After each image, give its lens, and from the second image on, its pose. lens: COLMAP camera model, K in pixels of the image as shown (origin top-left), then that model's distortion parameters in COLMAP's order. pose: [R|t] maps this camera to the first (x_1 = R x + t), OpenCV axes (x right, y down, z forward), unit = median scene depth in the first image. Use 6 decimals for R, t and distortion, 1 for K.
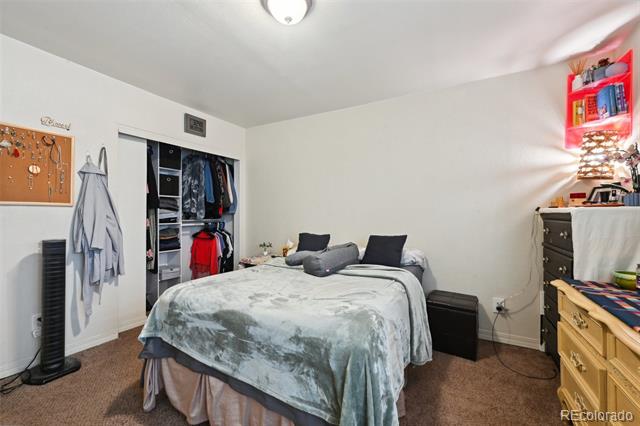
lens RADIAL K [[265.4, 0, 325.2], [0, 265.4, 210.5], [0, 0, 1]] dist [-0.001428, 0.001239]
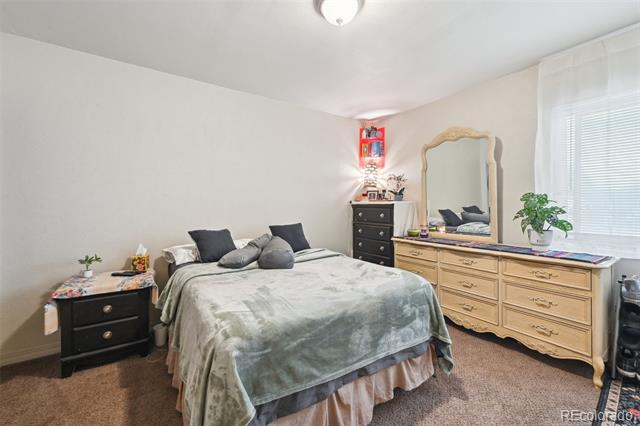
lens RADIAL K [[265.4, 0, 318.9], [0, 265.4, 205.2], [0, 0, 1]] dist [-0.001428, 0.001239]
pose [[0.438343, -0.001603, 0.898806, -0.580833], [-0.003264, 0.999989, 0.003375, 0.006813], [-0.898802, -0.004413, 0.438333, 0.316446]]
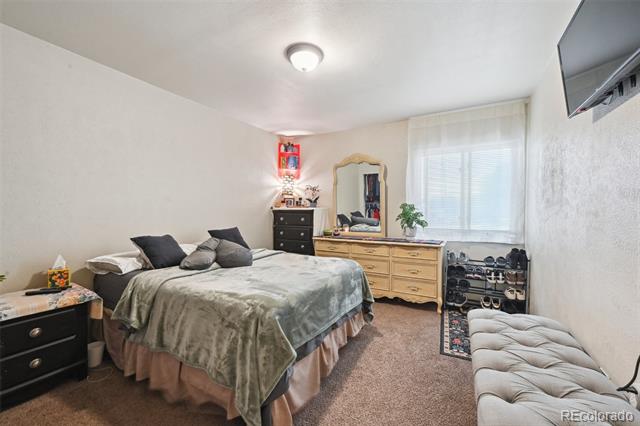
lens RADIAL K [[265.4, 0, 321.3], [0, 265.4, 211.9], [0, 0, 1]] dist [-0.001428, 0.001239]
pose [[-0.021554, -0.005293, 0.999754, -0.795002], [-0.007974, 0.999955, 0.005122, 0.007414], [-0.999736, -0.007862, -0.021595, 0.494799]]
